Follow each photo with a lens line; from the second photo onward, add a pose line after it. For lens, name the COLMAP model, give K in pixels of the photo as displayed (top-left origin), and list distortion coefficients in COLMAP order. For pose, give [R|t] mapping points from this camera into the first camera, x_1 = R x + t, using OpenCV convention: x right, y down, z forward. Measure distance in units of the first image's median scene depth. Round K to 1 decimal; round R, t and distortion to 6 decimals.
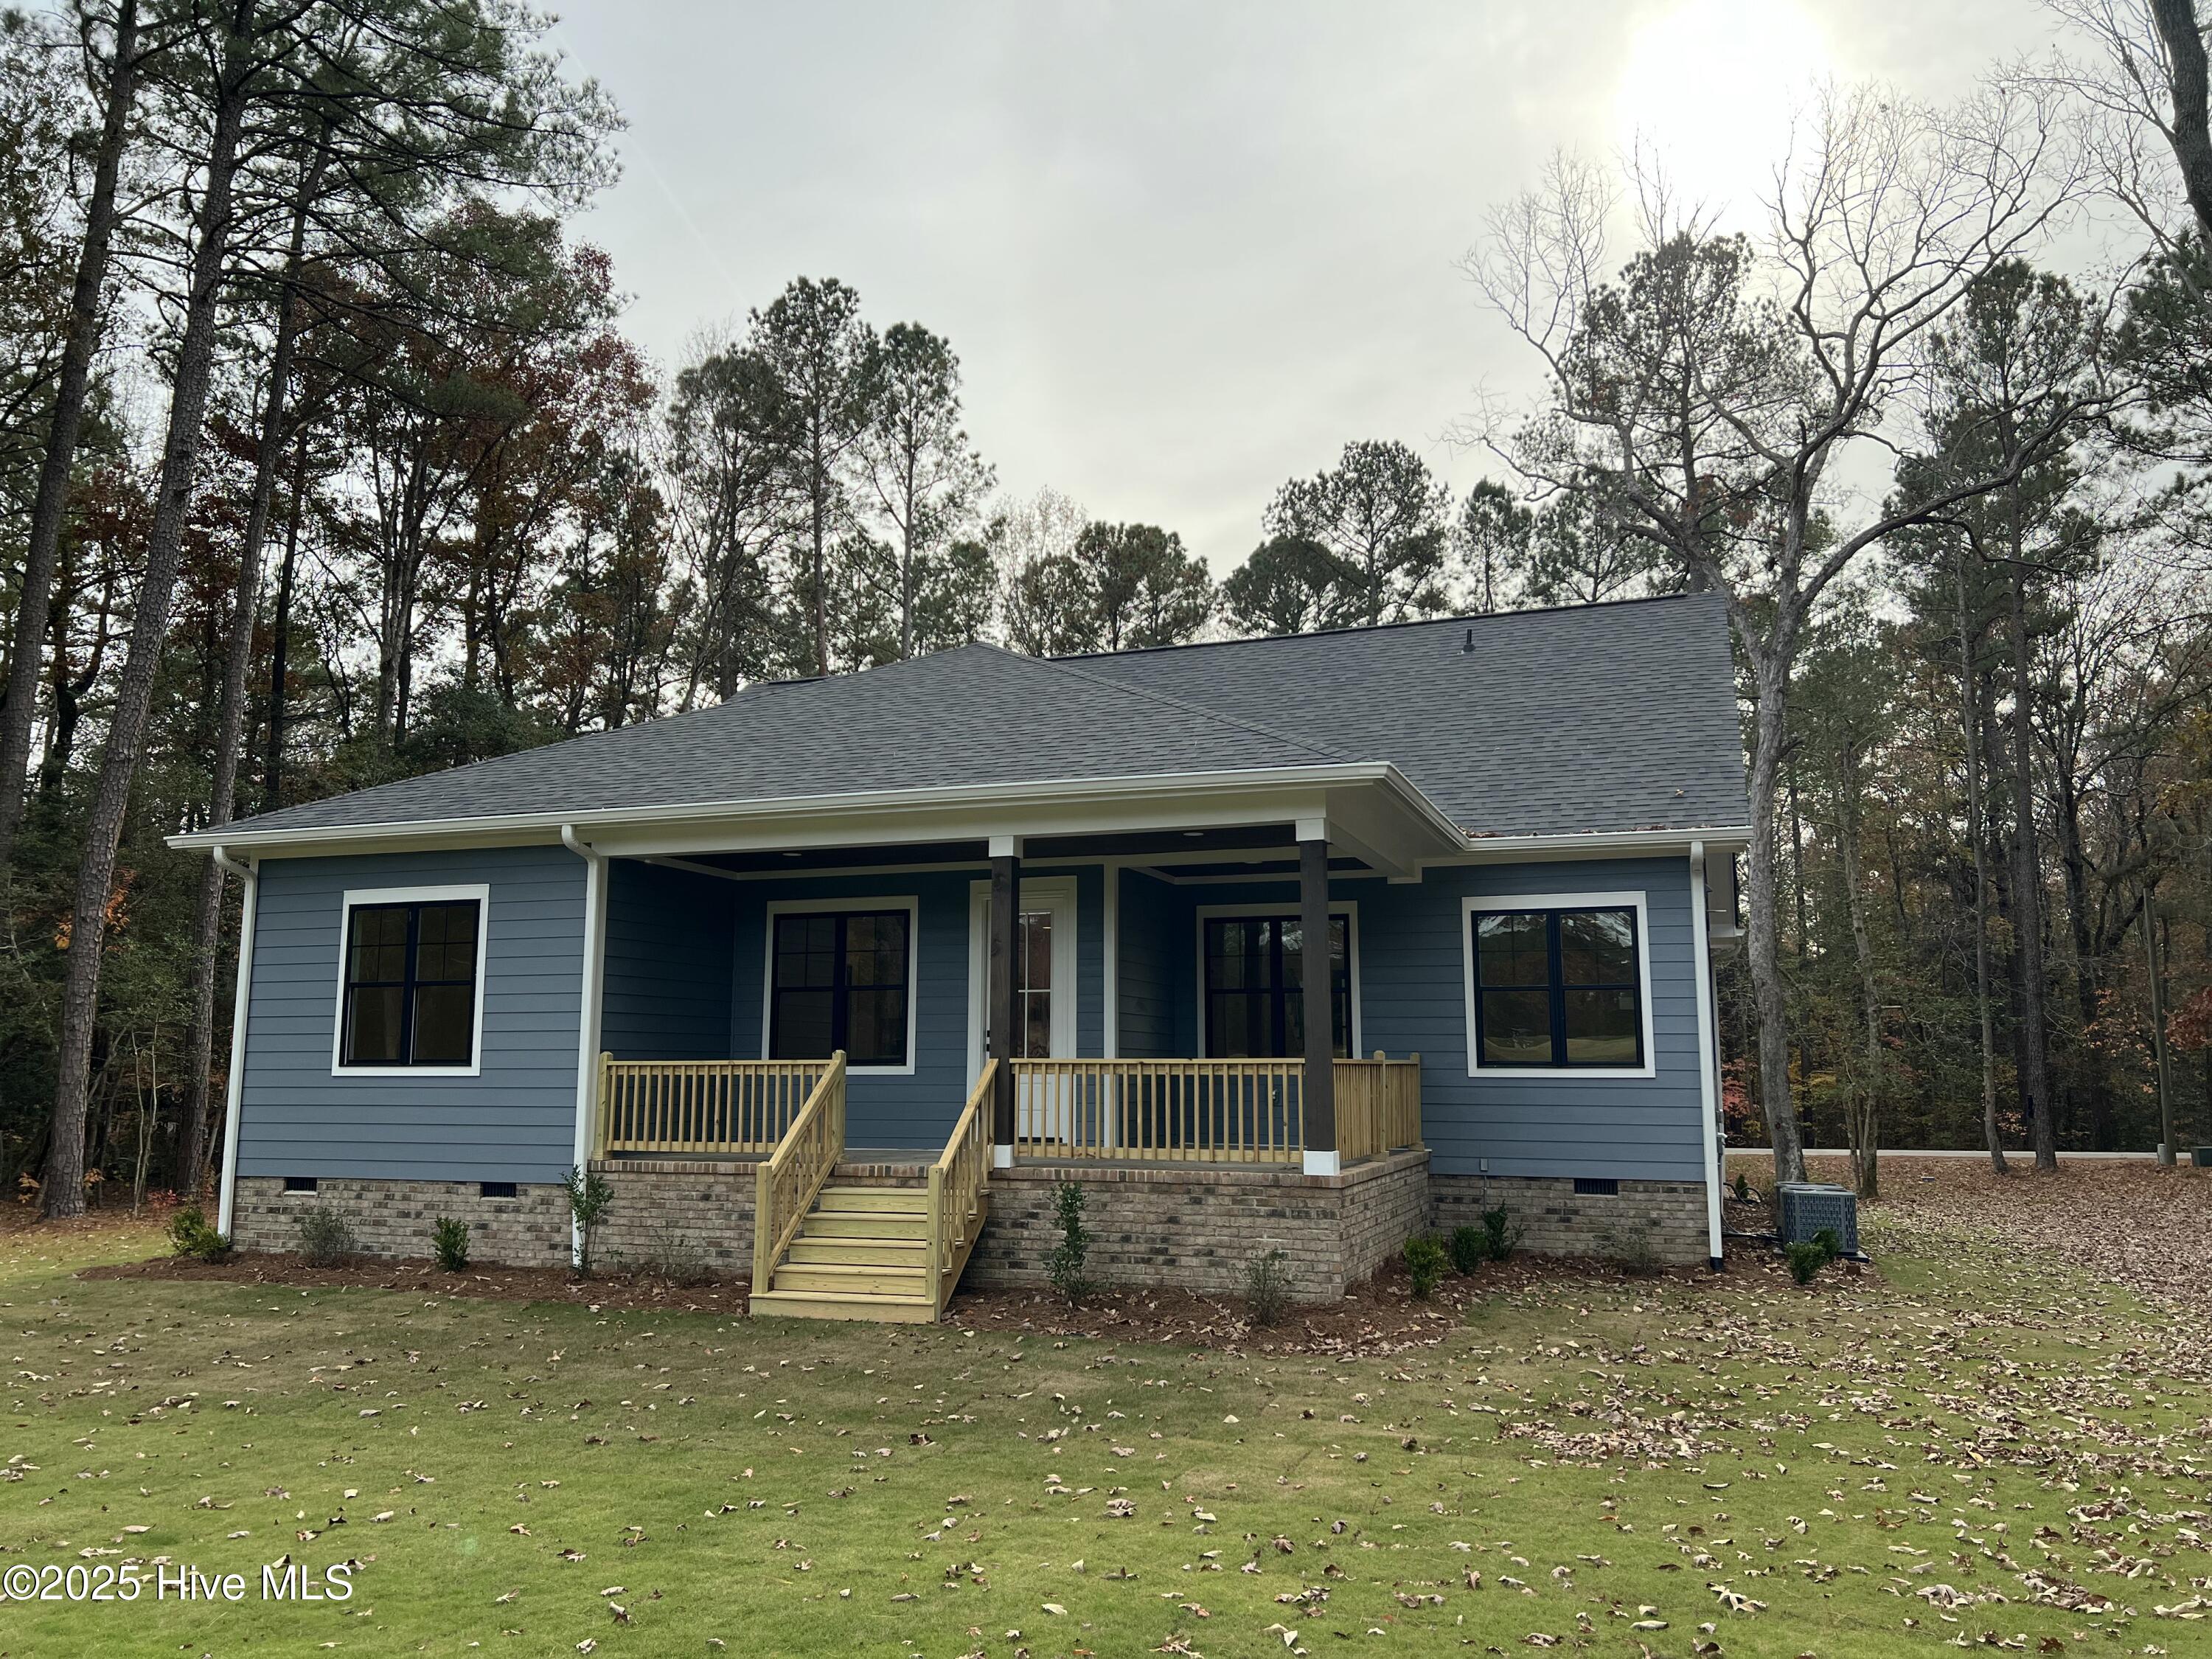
lens RADIAL K [[1621.2, 0, 1108.2], [0, 1621.2, 845.7], [0, 0, 1]] dist [0.060808, -0.061763]
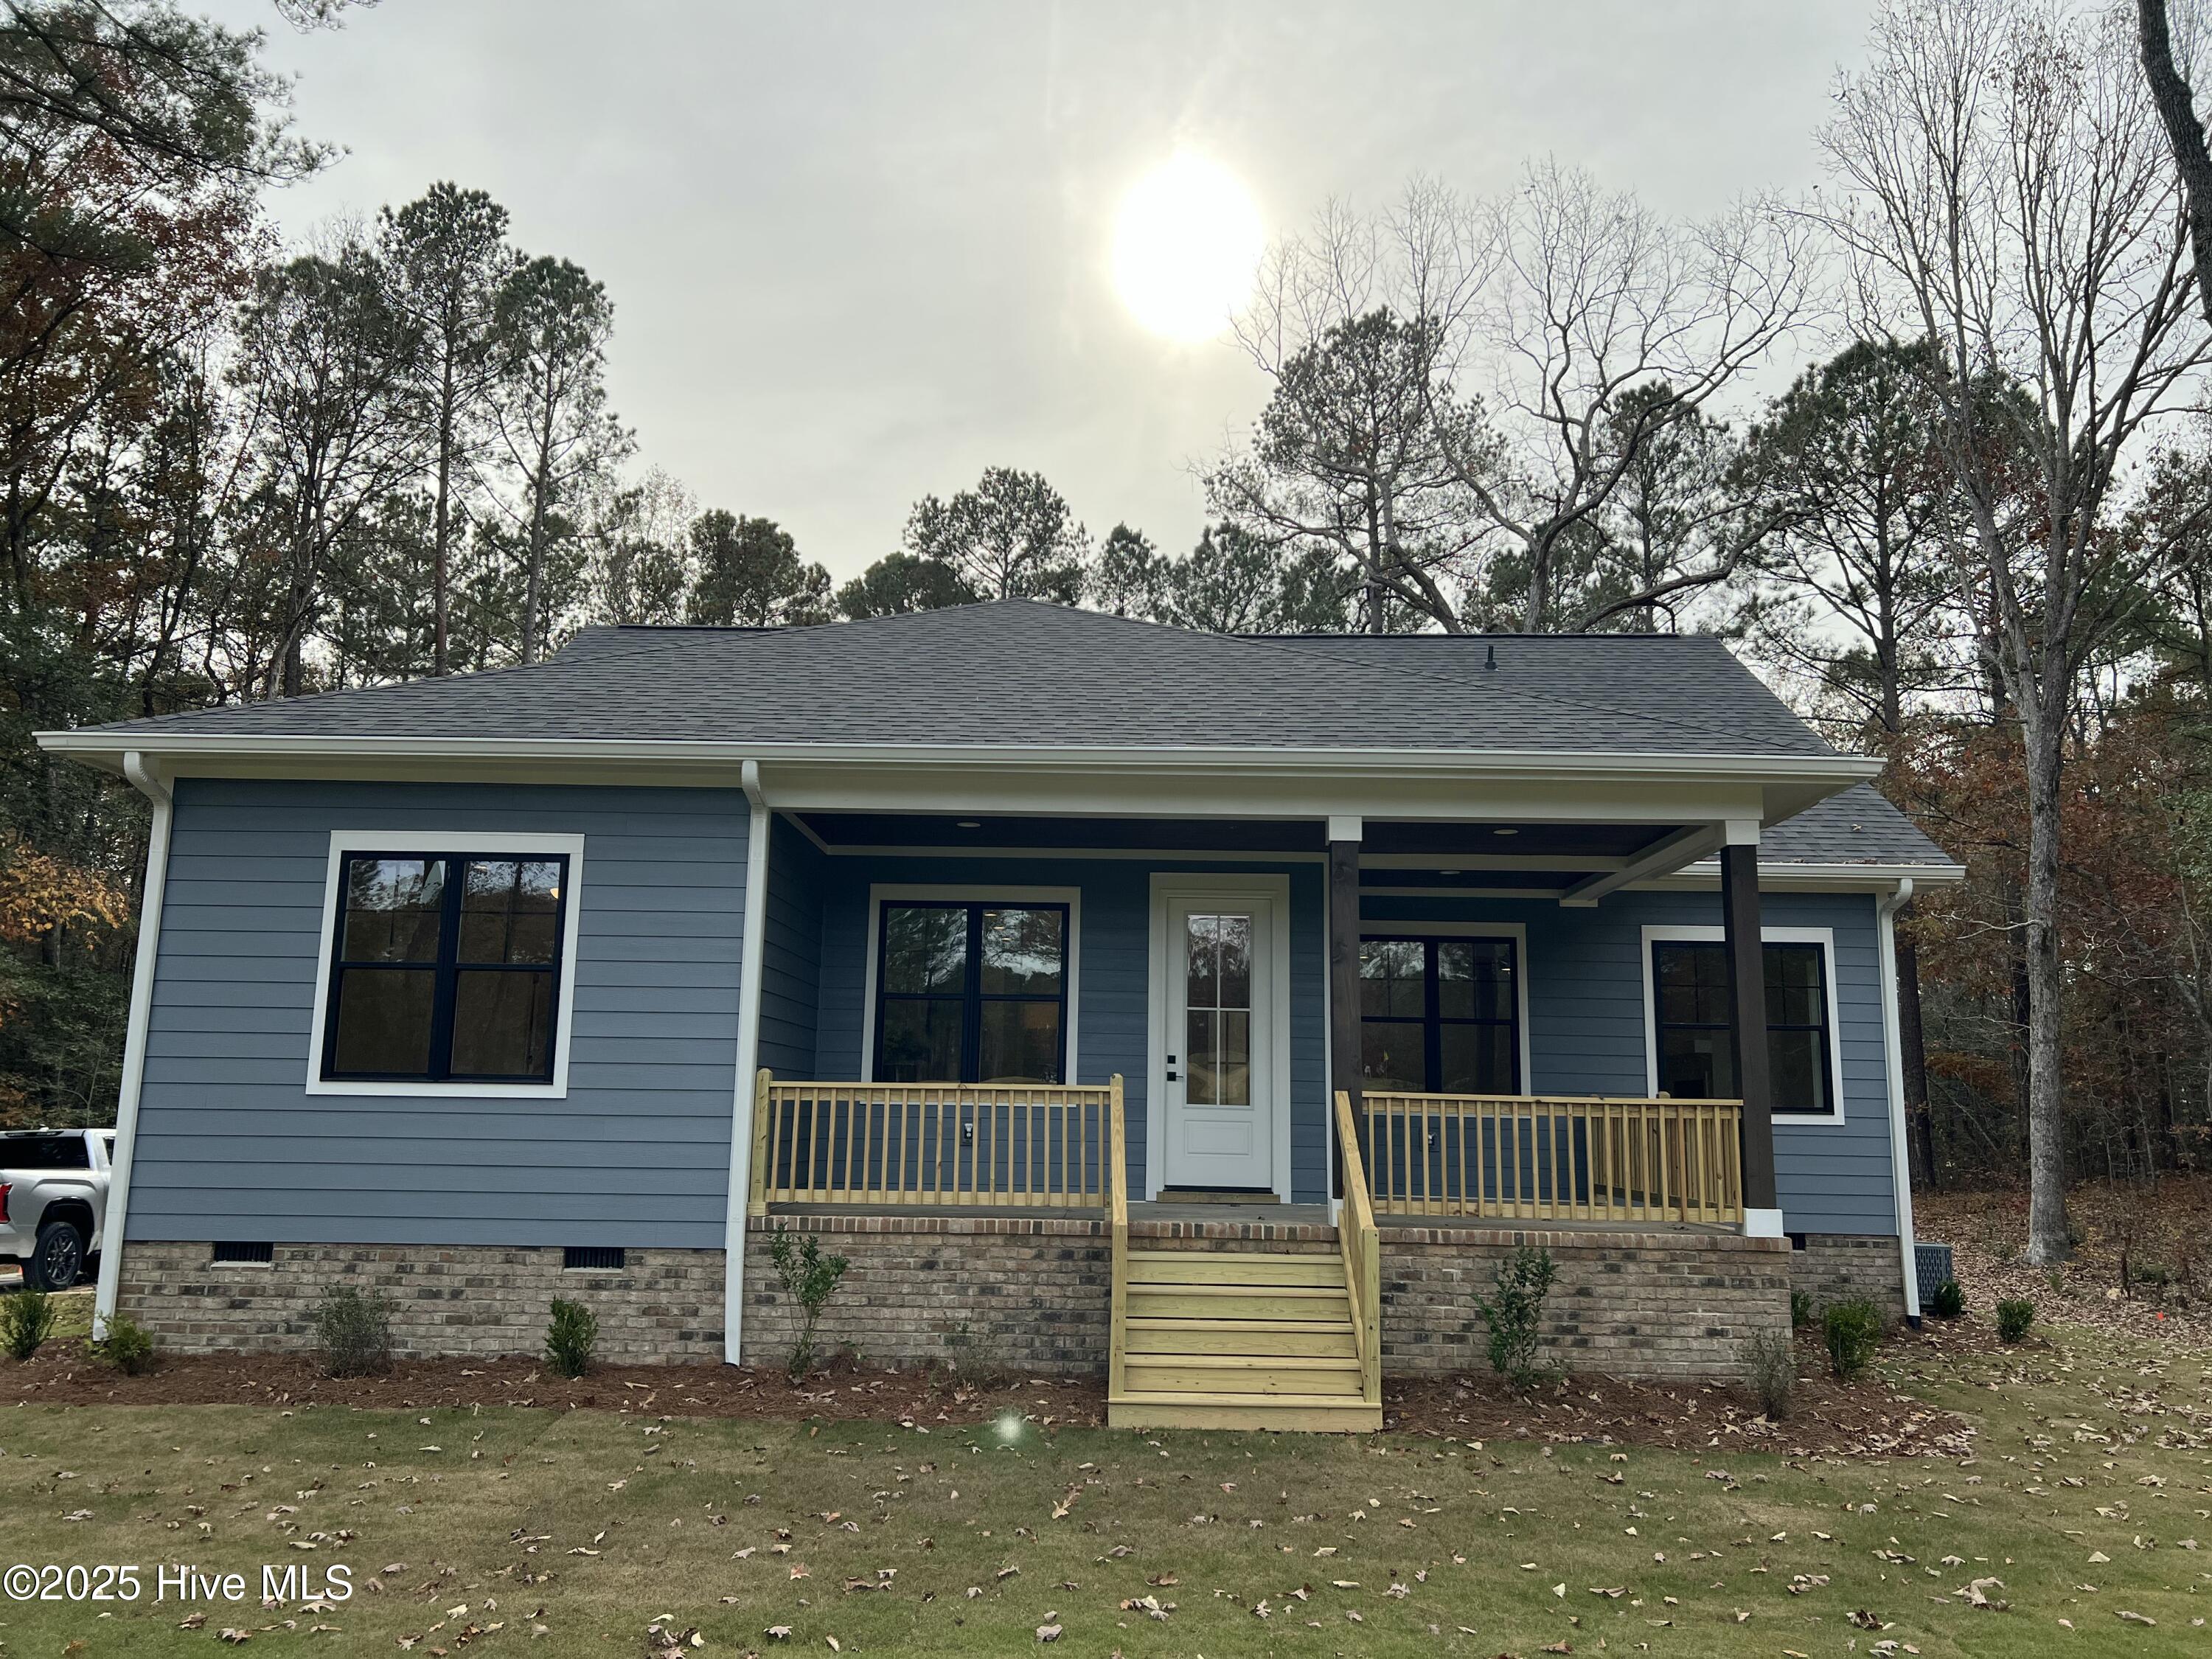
lens RADIAL K [[1621.2, 0, 1113.7], [0, 1621.2, 844.9], [0, 0, 1]] dist [0.060808, -0.061763]
pose [[0.945915, 0.068625, 0.317072, -0.377199], [-0.061435, 0.997577, -0.032634, 0.036856], [-0.318543, 0.011389, 0.947840, 0.231666]]
